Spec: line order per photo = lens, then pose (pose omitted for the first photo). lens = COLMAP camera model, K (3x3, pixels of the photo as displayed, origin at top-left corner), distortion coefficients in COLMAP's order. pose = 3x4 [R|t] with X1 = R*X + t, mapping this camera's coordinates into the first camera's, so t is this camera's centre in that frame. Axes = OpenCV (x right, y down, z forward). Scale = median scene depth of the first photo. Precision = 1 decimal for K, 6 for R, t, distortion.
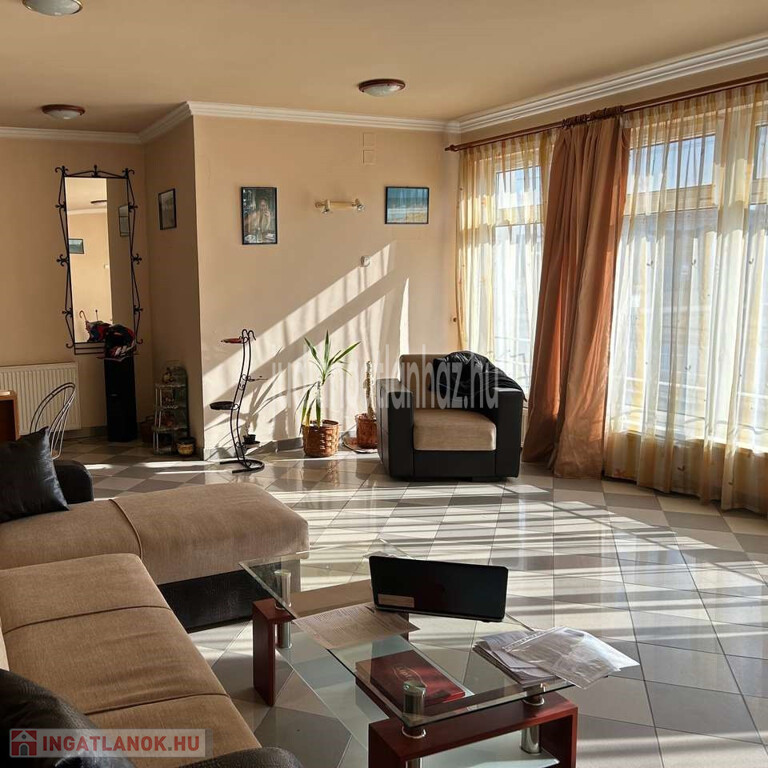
lens RADIAL K [[727.4, 0, 383.4], [0, 727.4, 380.3], [0, 0, 1]] dist [0.013697, 0.000000]
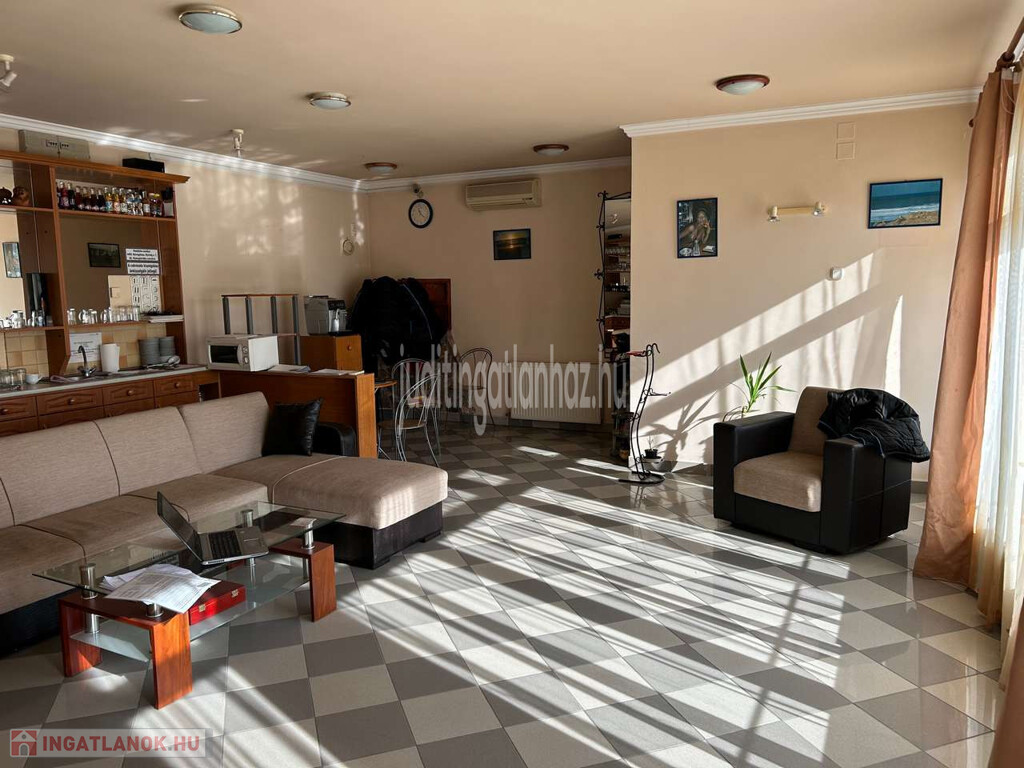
lens RADIAL K [[773.6, 0, 512.7], [0, 773.6, 387.2], [0, 0, 1]] dist [-0.001024, -0.004740]
pose [[0.641046, 0.106289, -0.760107, 0.477198], [-0.115666, 0.992432, 0.041228, -0.030533], [0.758737, 0.061490, 0.648489, 0.162111]]
